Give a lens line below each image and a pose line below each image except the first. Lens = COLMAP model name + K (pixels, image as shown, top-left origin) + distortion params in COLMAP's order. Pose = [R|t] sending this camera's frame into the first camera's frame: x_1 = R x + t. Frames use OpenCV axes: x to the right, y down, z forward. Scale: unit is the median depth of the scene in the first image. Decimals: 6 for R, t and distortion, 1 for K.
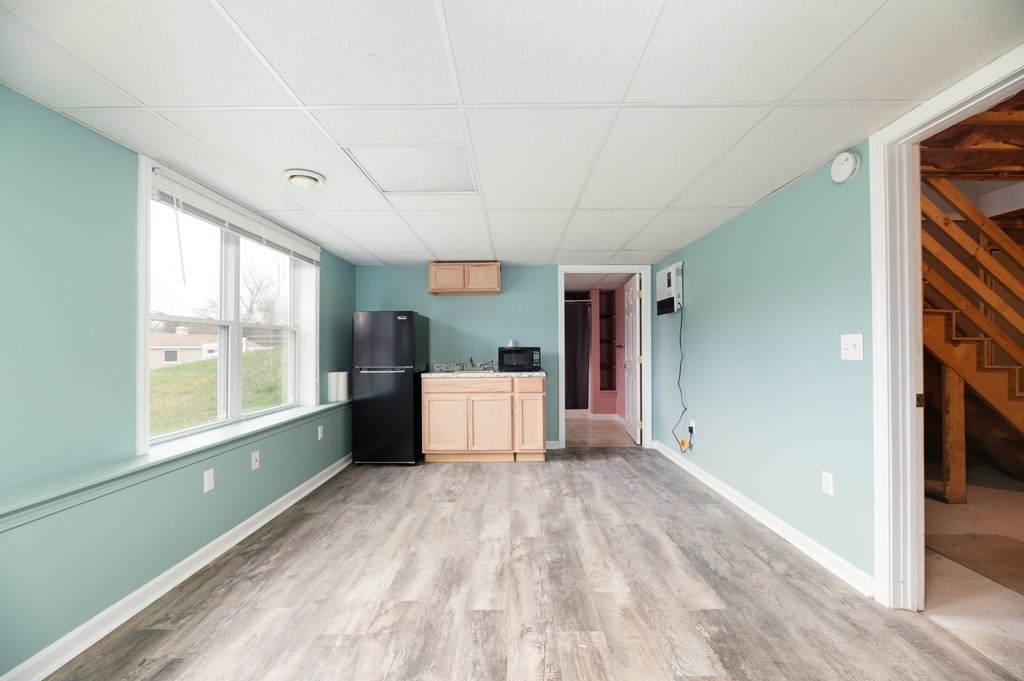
lens RADIAL K [[412.4, 0, 508.9], [0, 412.4, 354.7], [0, 0, 1]] dist [-0.001421, -0.000237]
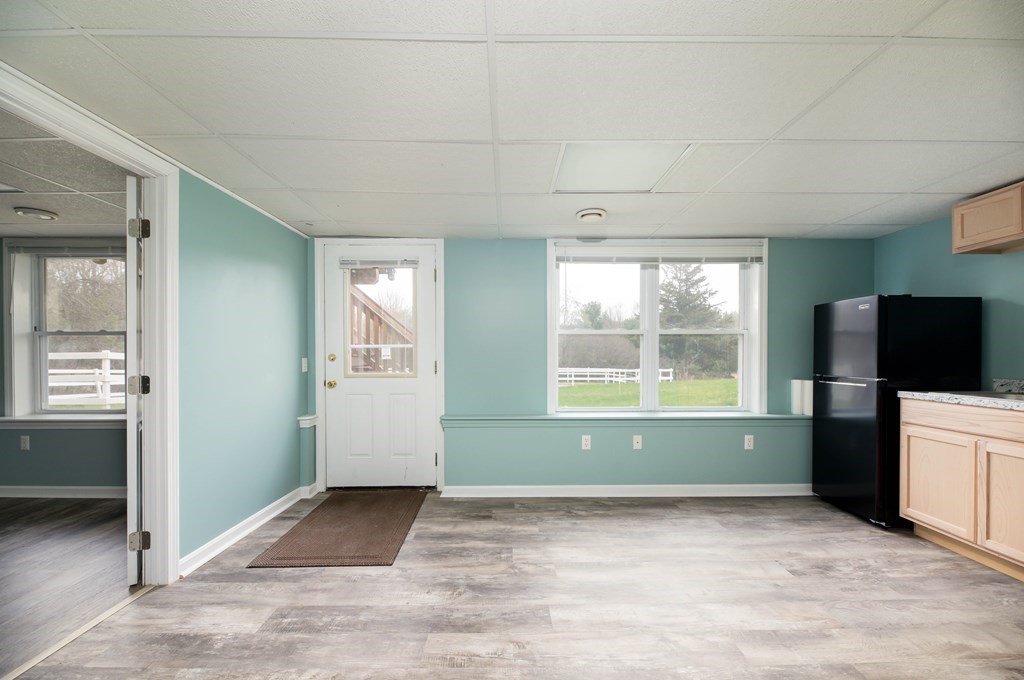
lens RADIAL K [[412.4, 0, 508.9], [0, 412.4, 354.2], [0, 0, 1]] dist [-0.001421, -0.000237]
pose [[0.036622, 0.007087, -0.999304, 0.519404], [-0.015850, 0.999853, 0.006510, -0.006388], [0.999203, 0.015600, 0.036729, 0.484983]]
